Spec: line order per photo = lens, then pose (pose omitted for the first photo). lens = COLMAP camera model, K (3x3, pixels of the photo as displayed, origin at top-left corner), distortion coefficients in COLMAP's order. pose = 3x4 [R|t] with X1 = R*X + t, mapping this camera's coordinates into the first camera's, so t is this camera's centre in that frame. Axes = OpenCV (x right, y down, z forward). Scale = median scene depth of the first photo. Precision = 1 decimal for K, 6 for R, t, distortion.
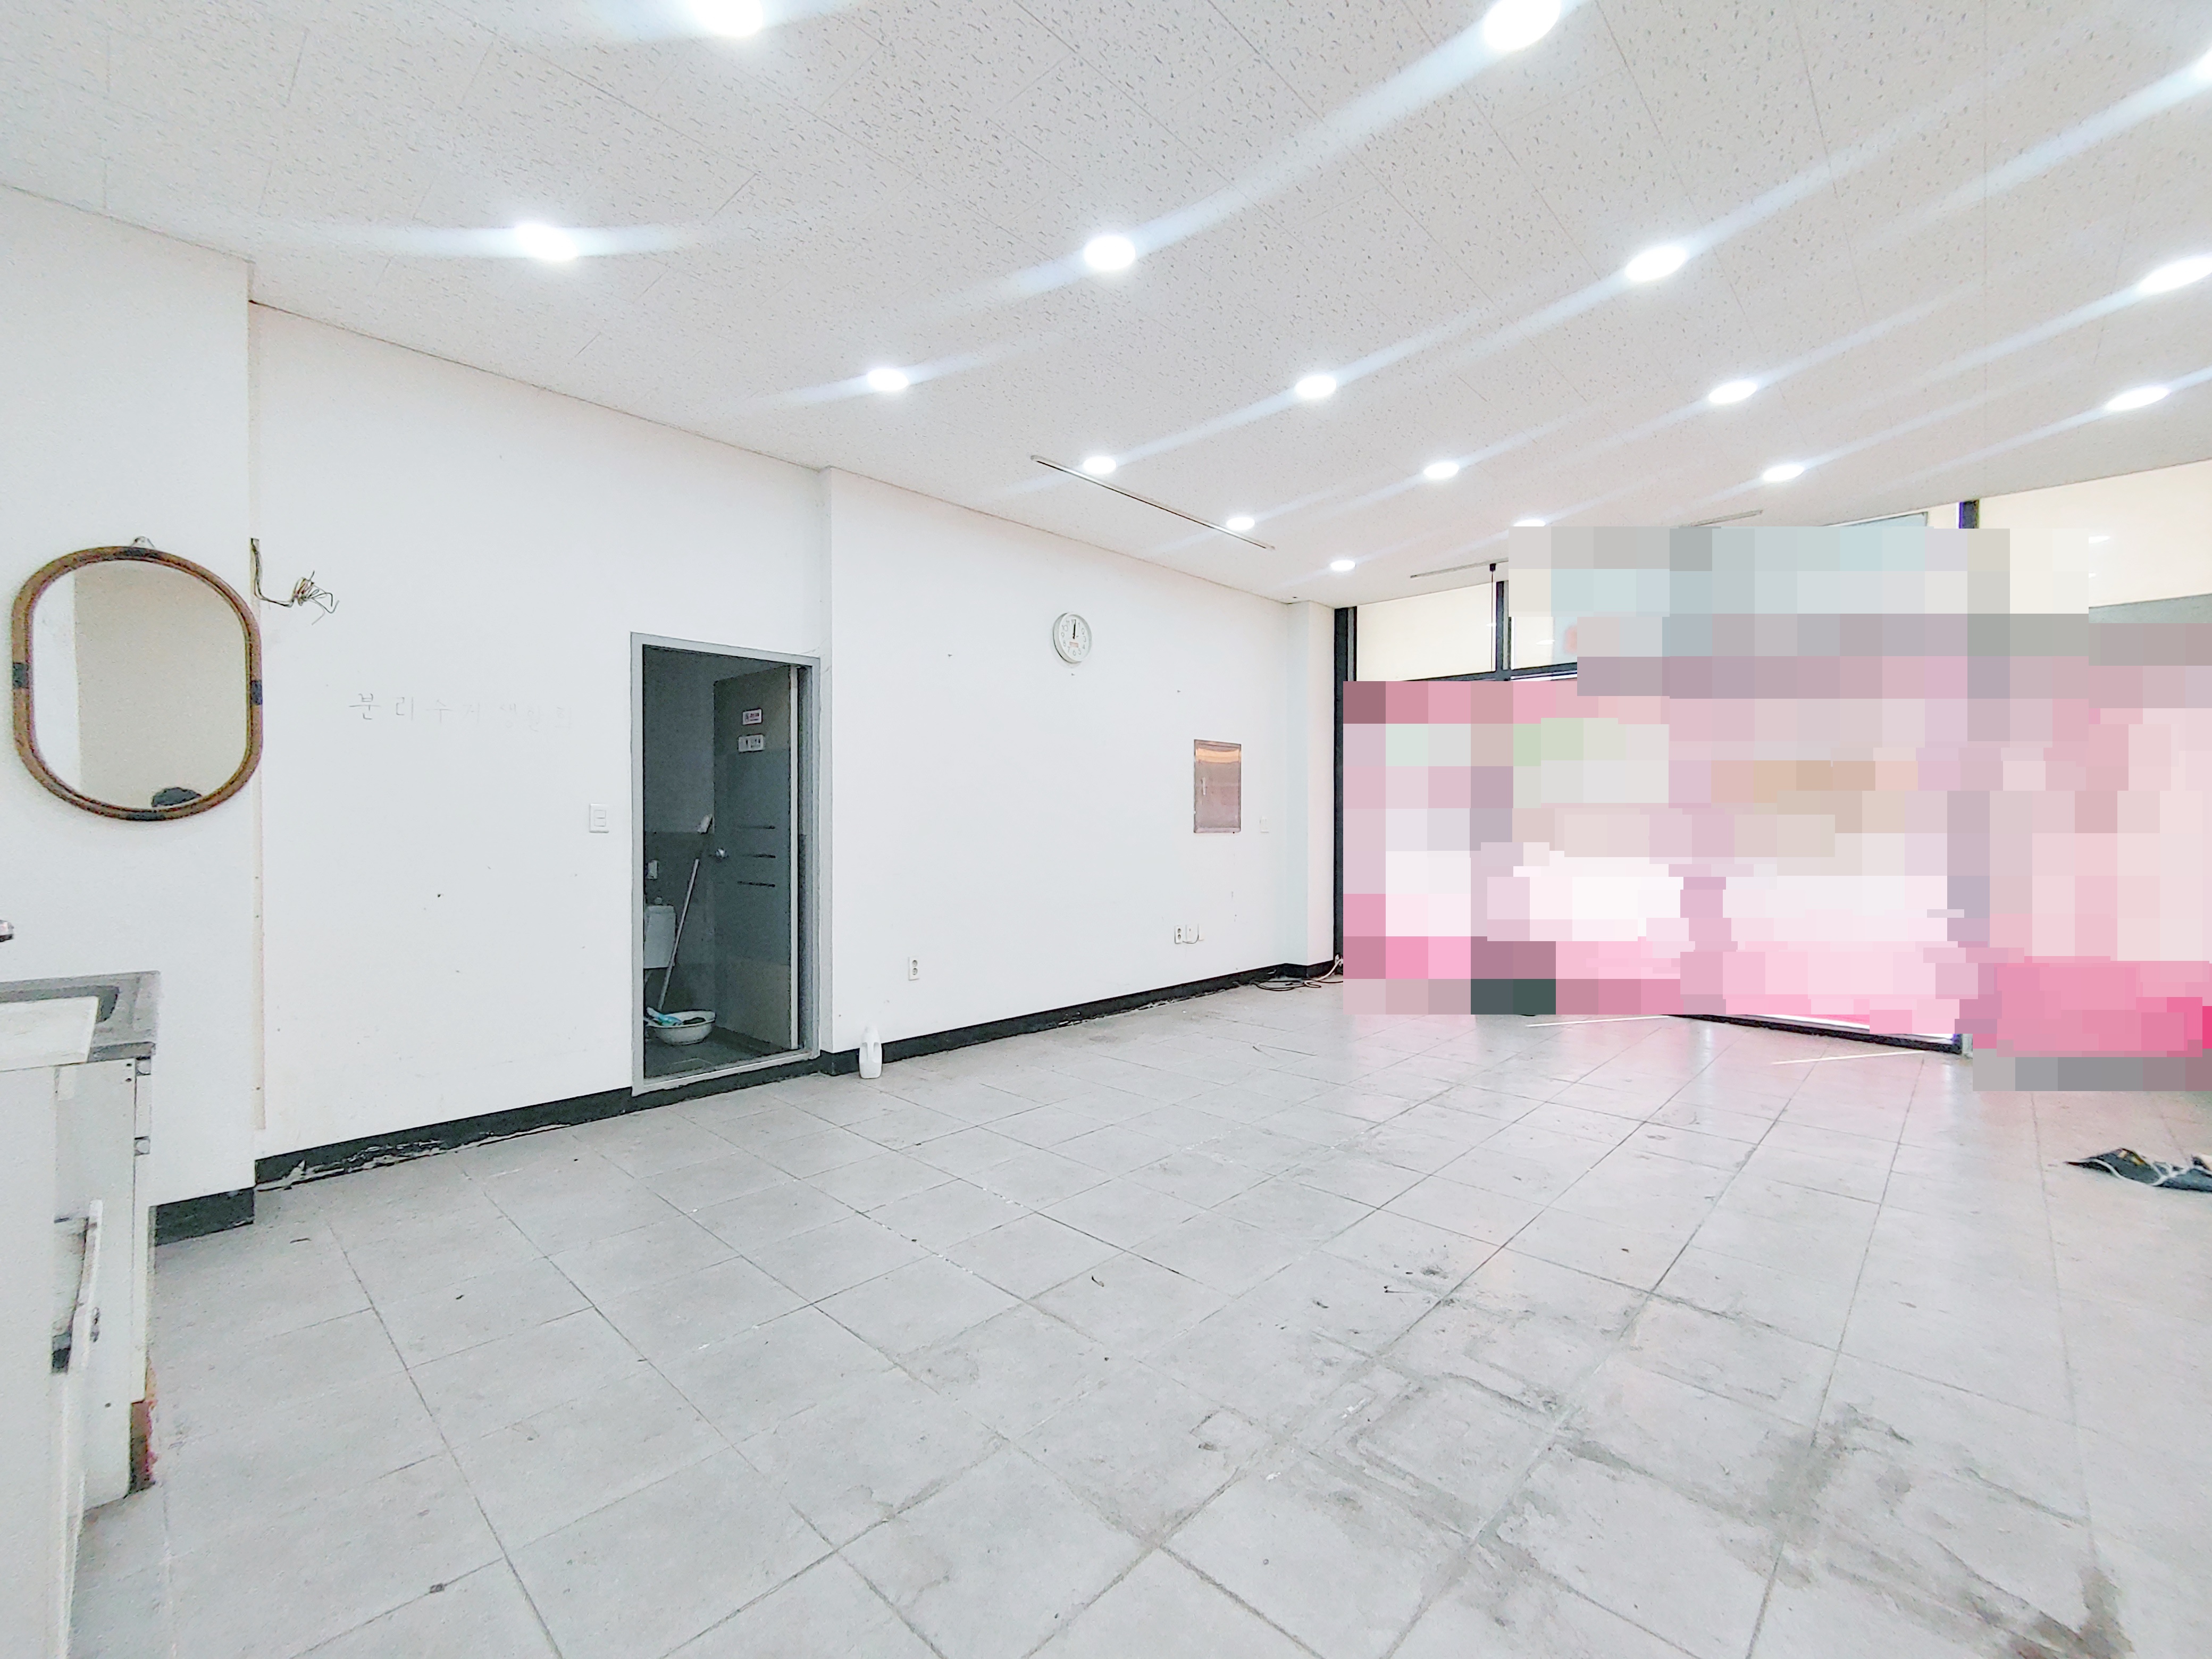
lens RADIAL K [[938.1, 0, 1100.1], [0, 938.1, 823.6], [0, 0, 1]] dist [0.010554, 0.000142]
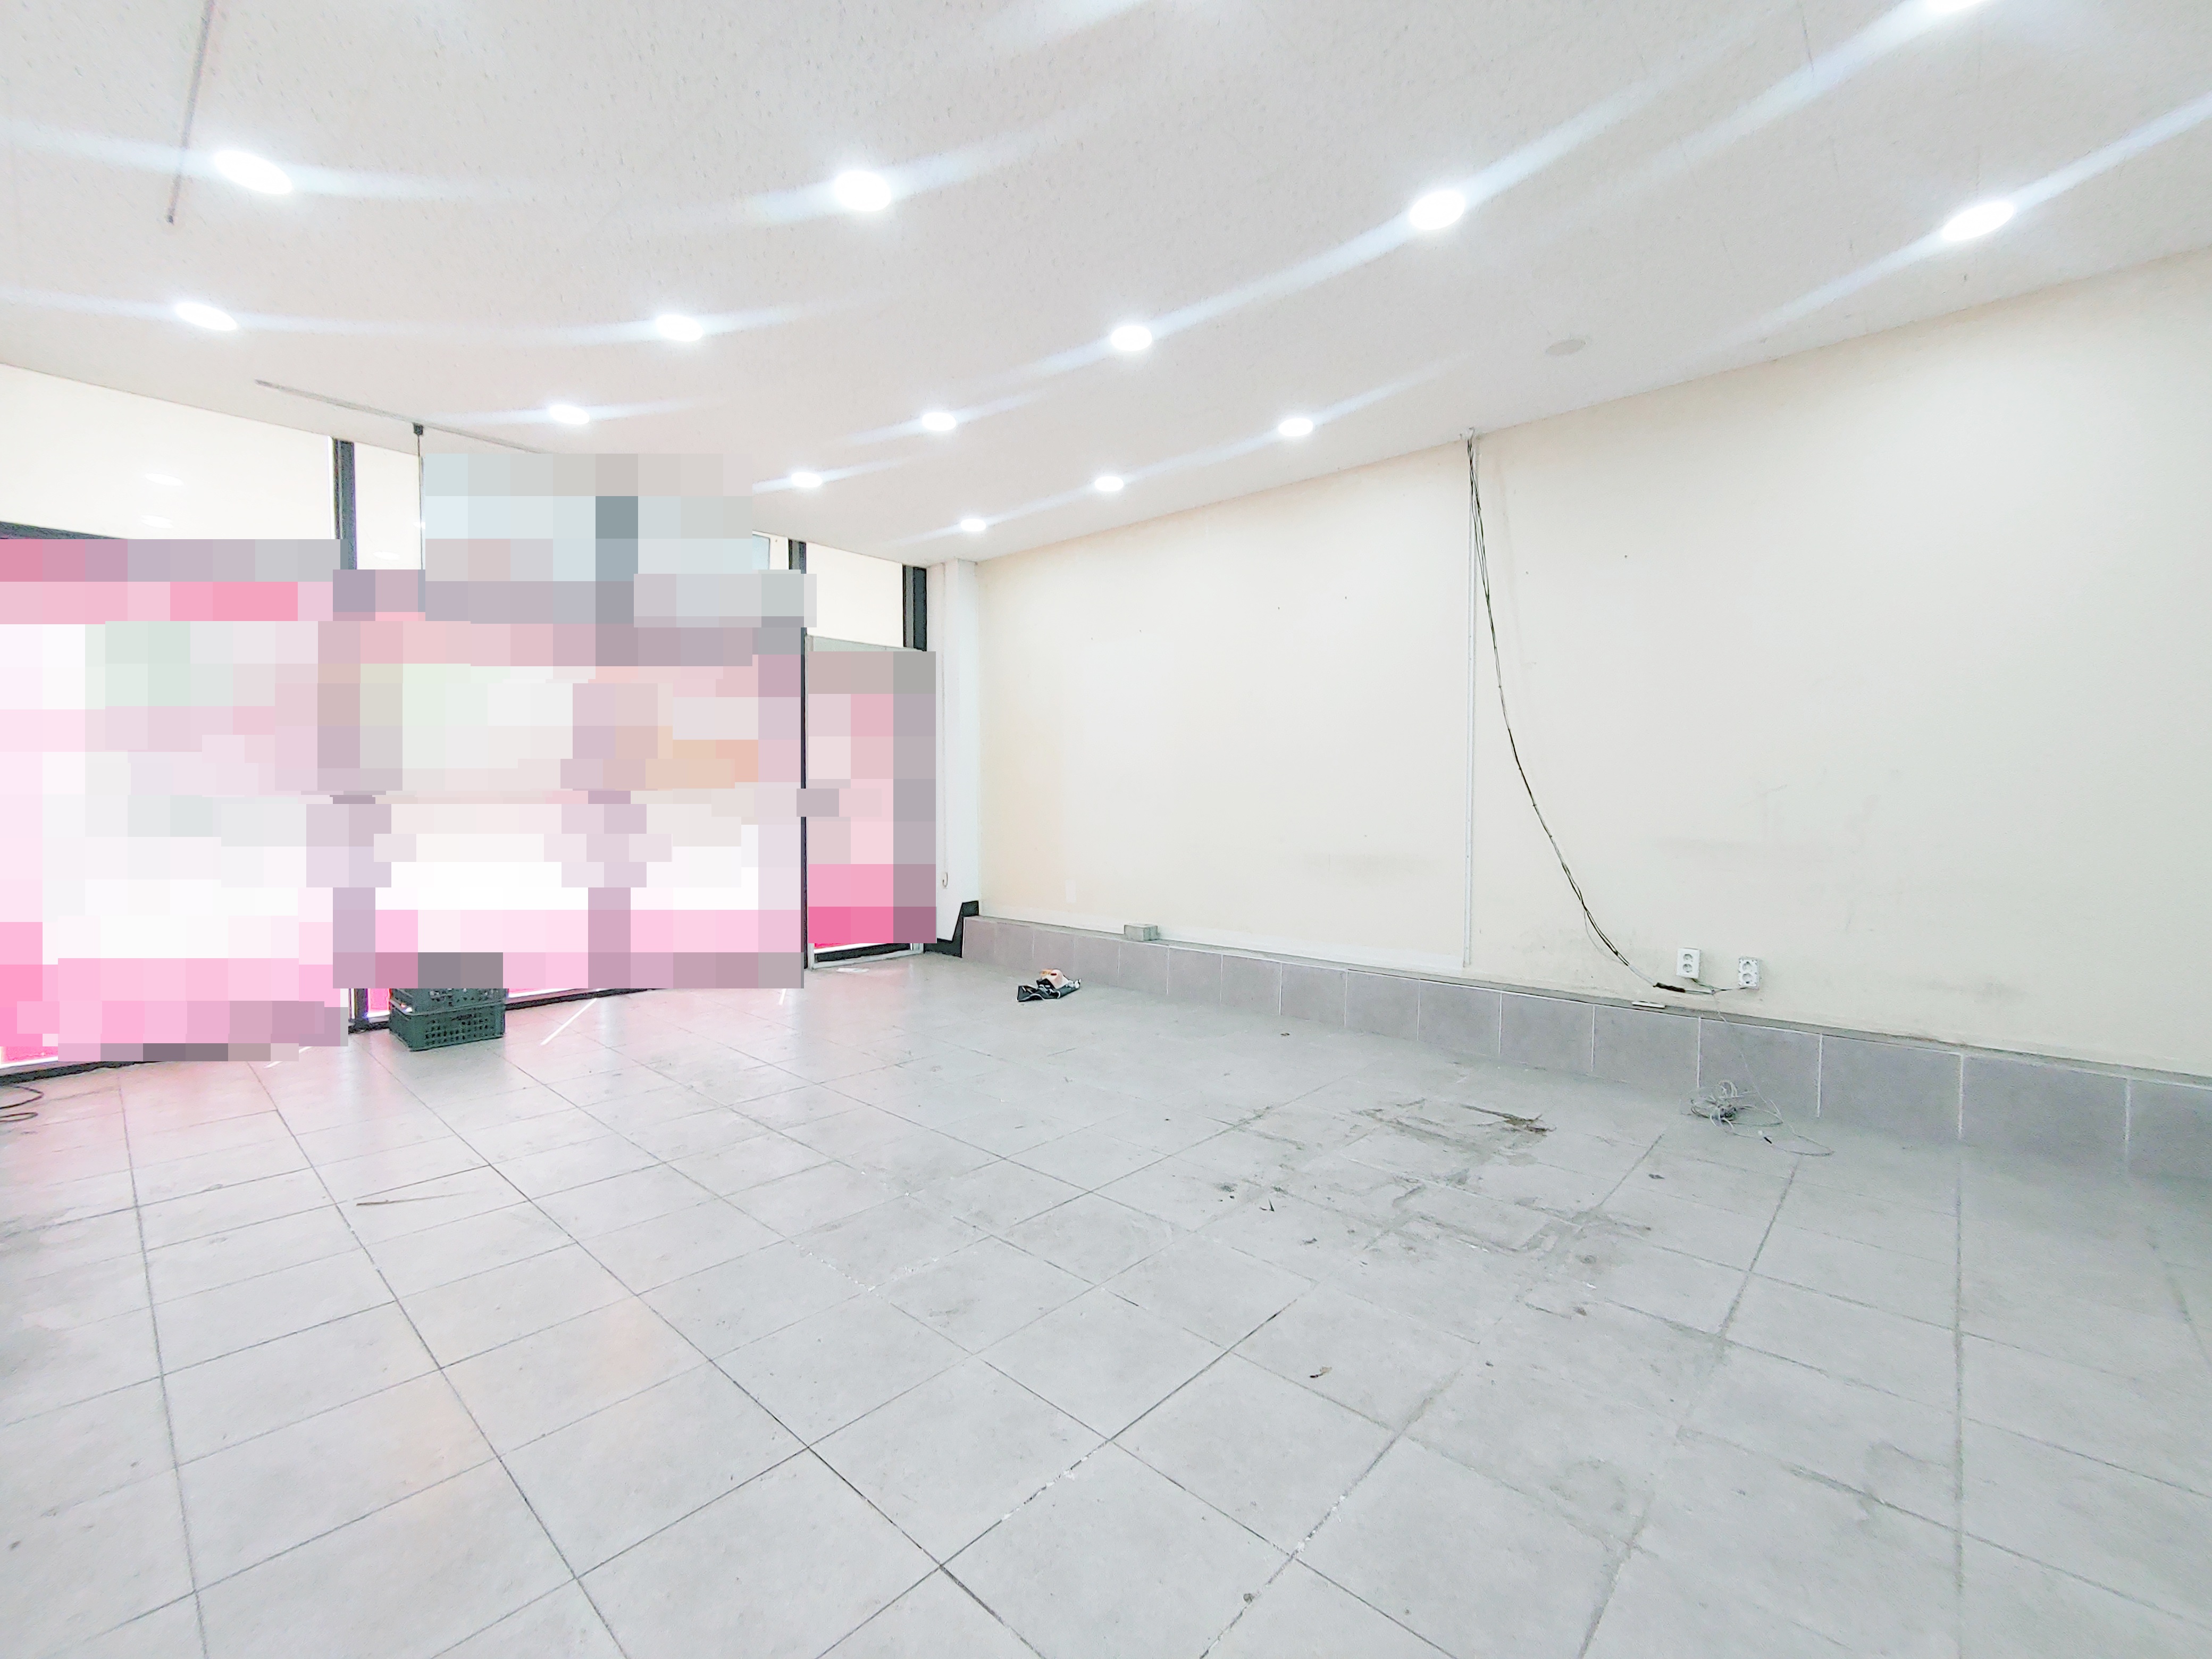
lens RADIAL K [[938.1, 0, 1100.1], [0, 938.1, 823.6], [0, 0, 1]] dist [0.010554, 0.000142]
pose [[-0.022384, -0.029648, 0.999310, -0.955828], [-0.000530, 0.999560, 0.029643, 0.011274], [-0.999749, 0.000134, -0.022390, 1.497577]]
